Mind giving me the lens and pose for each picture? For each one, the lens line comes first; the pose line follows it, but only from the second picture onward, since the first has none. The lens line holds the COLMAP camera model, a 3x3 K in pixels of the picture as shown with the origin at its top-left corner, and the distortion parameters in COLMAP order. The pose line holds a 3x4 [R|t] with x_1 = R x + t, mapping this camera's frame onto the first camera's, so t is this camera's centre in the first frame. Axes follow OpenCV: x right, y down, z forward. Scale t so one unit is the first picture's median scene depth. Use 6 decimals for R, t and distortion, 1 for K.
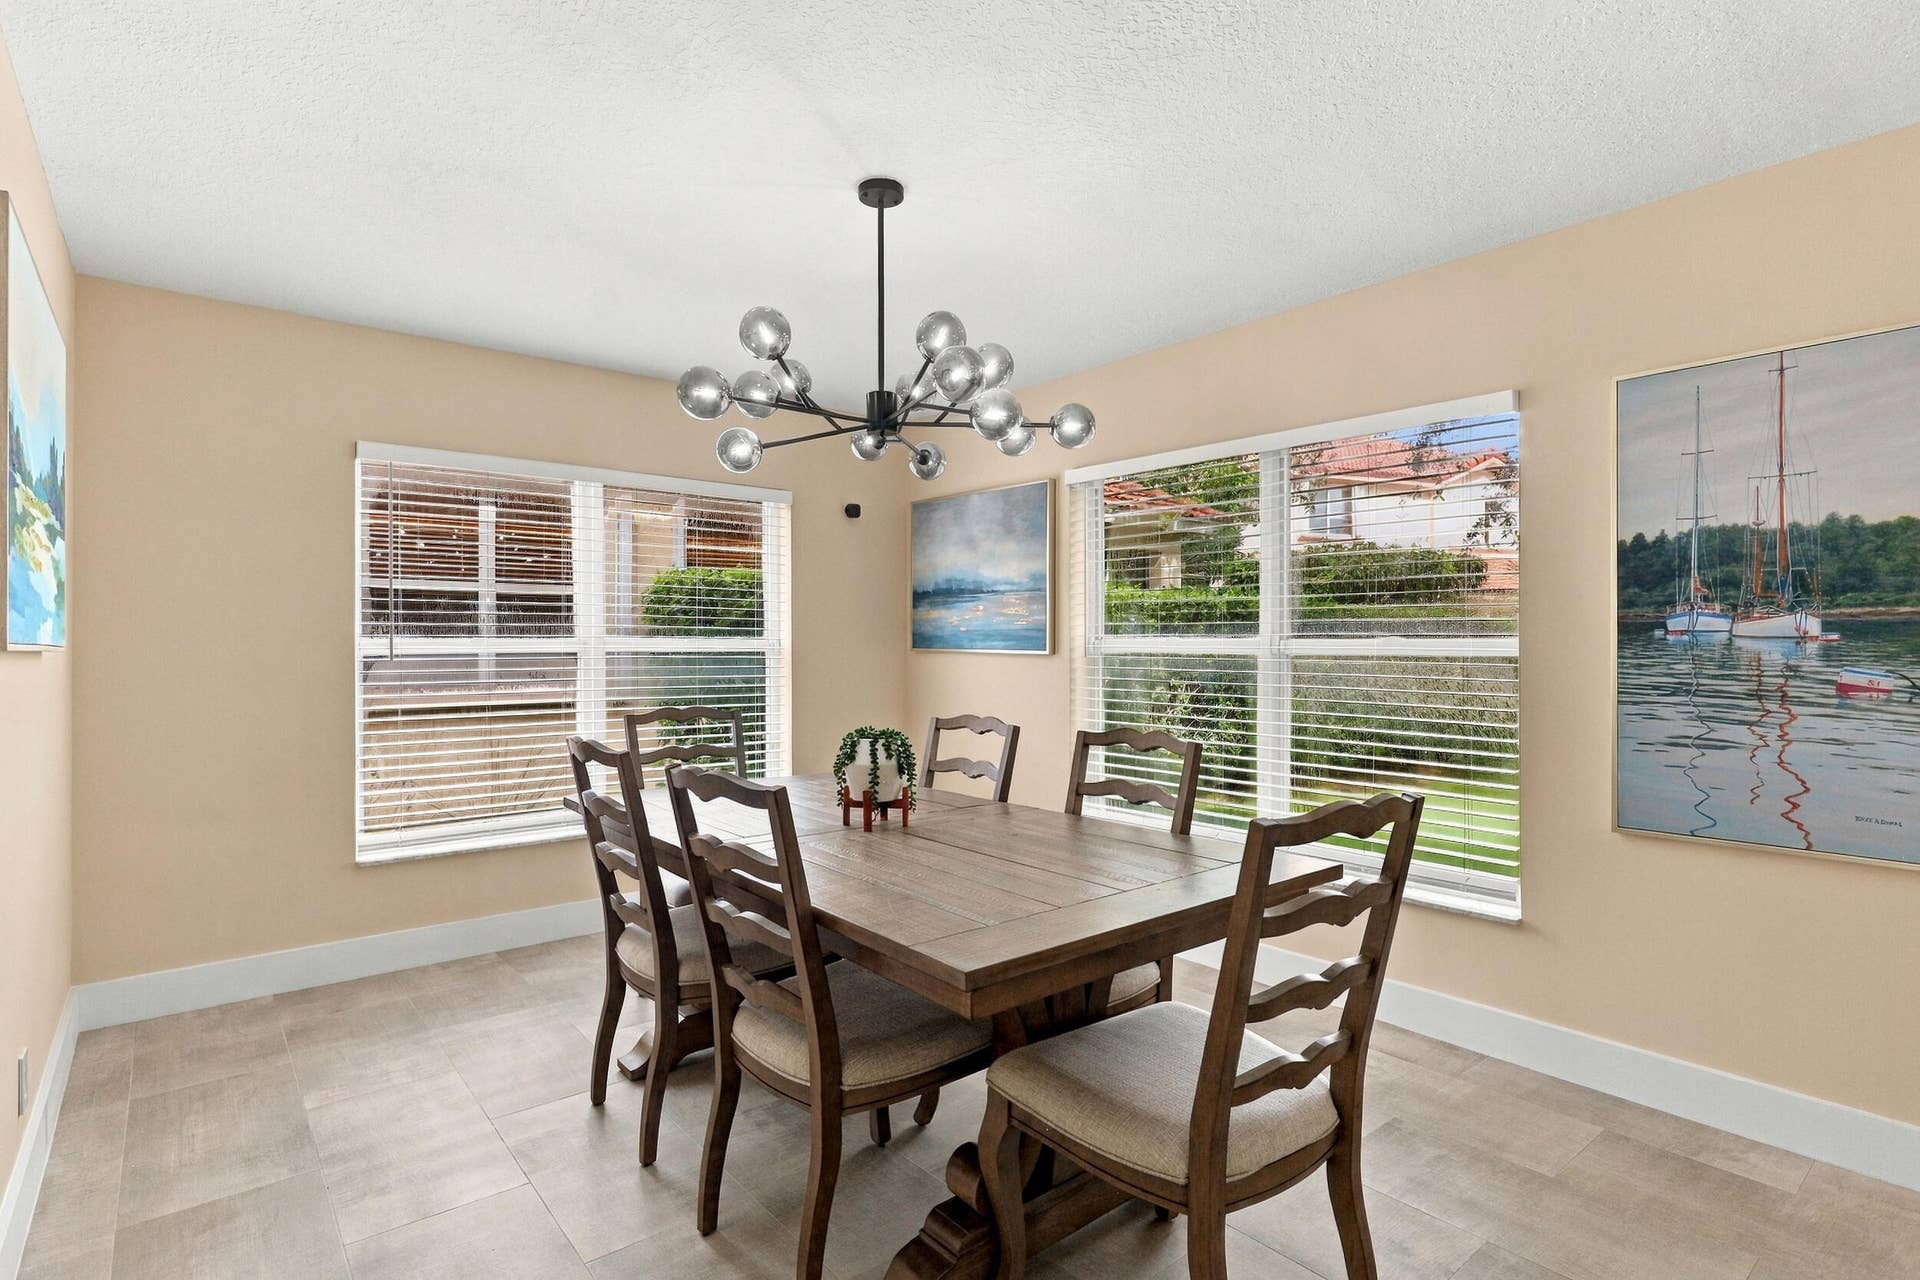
lens RADIAL K [[964.5, 0, 945.2], [0, 964.5, 645.2], [0, 0, 1]] dist [0.002591, 0.000179]
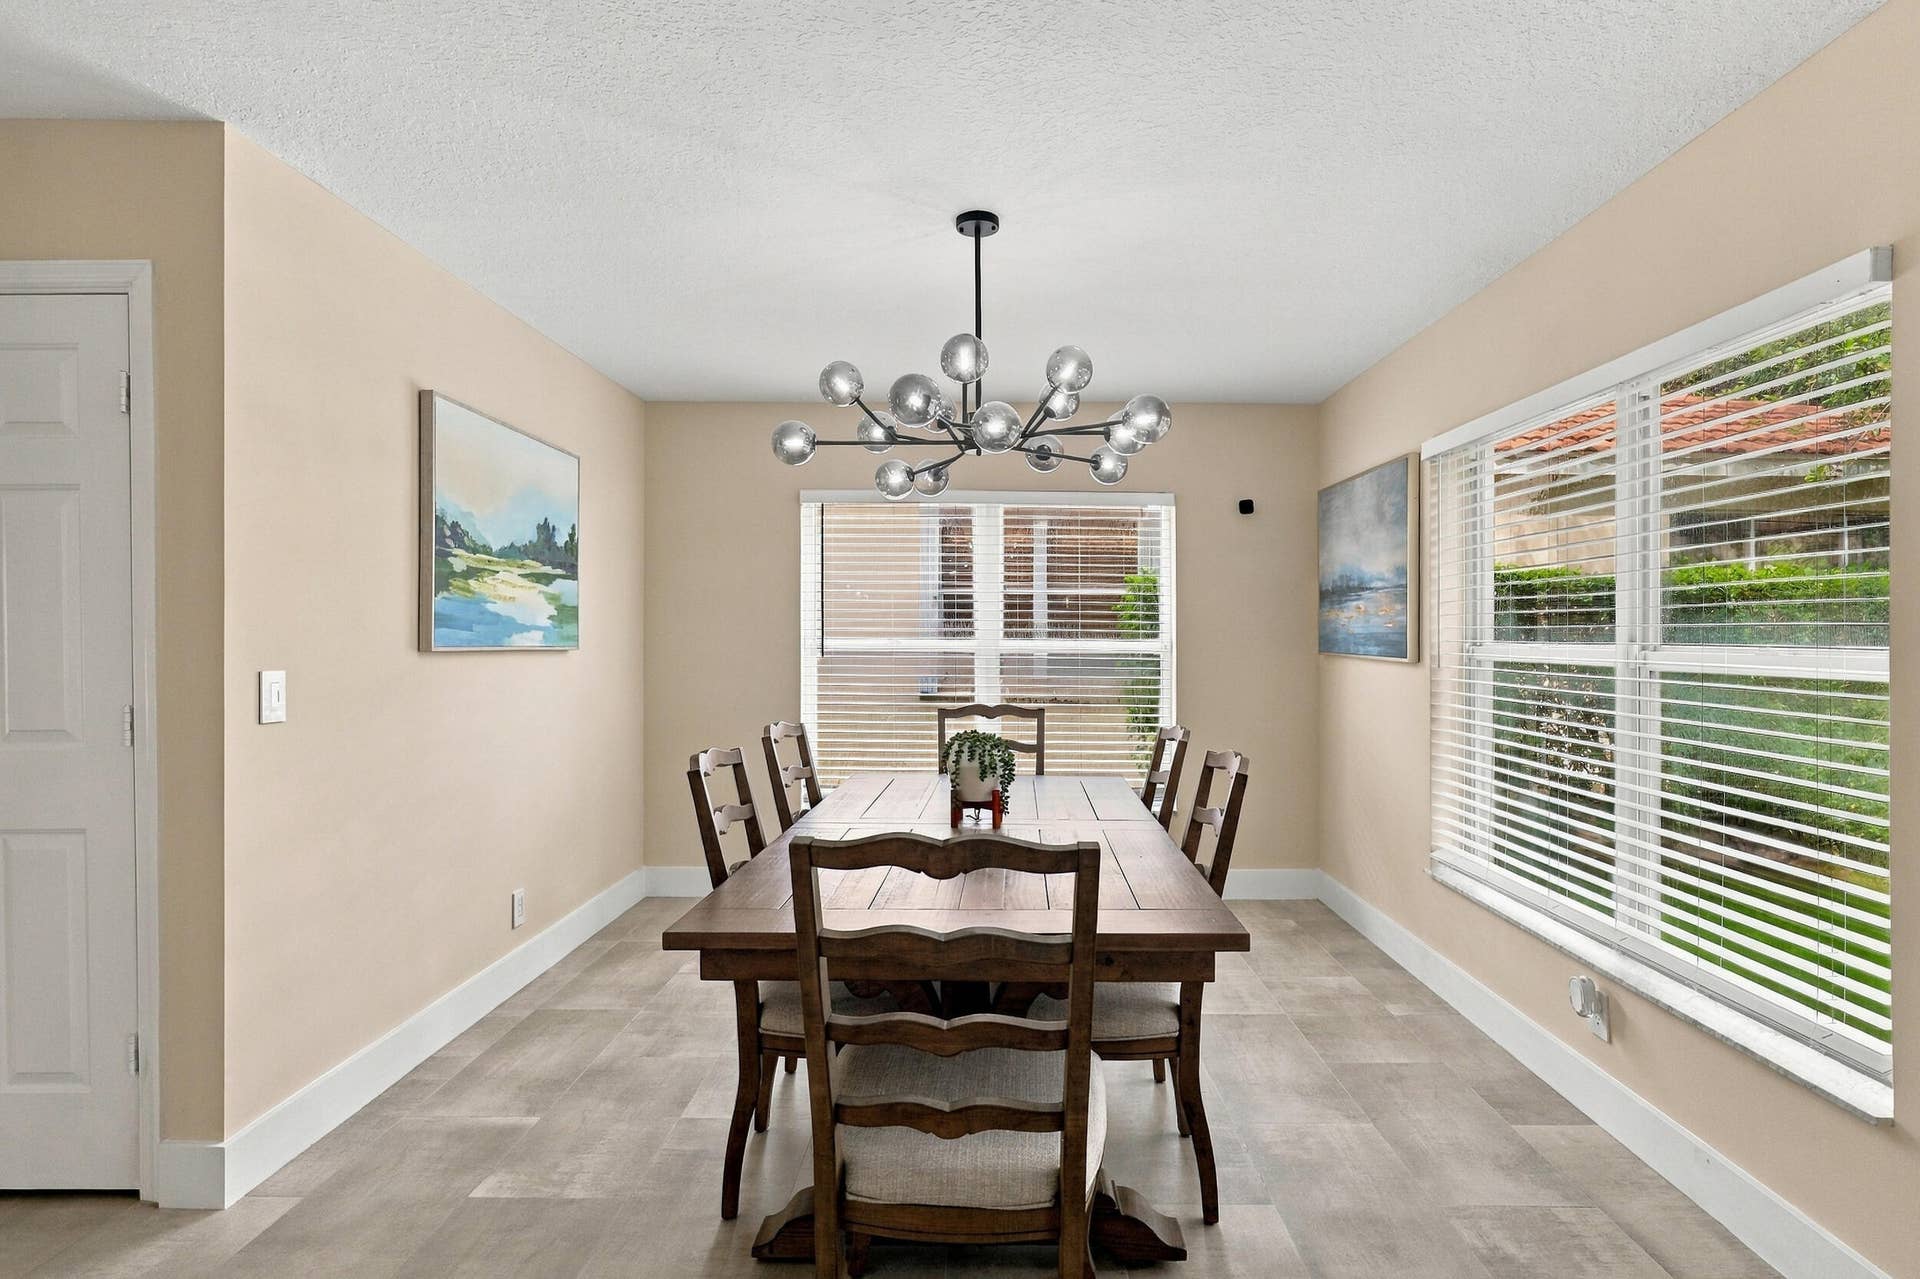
lens RADIAL K [[964.5, 0, 959.3], [0, 964.5, 640.9], [0, 0, 1]] dist [0.002591, 0.000179]
pose [[0.766499, 0.003840, -0.642234, 0.429213], [-0.005256, 0.999986, -0.000294, -0.008669], [0.642224, 0.003601, 0.766509, 0.130087]]
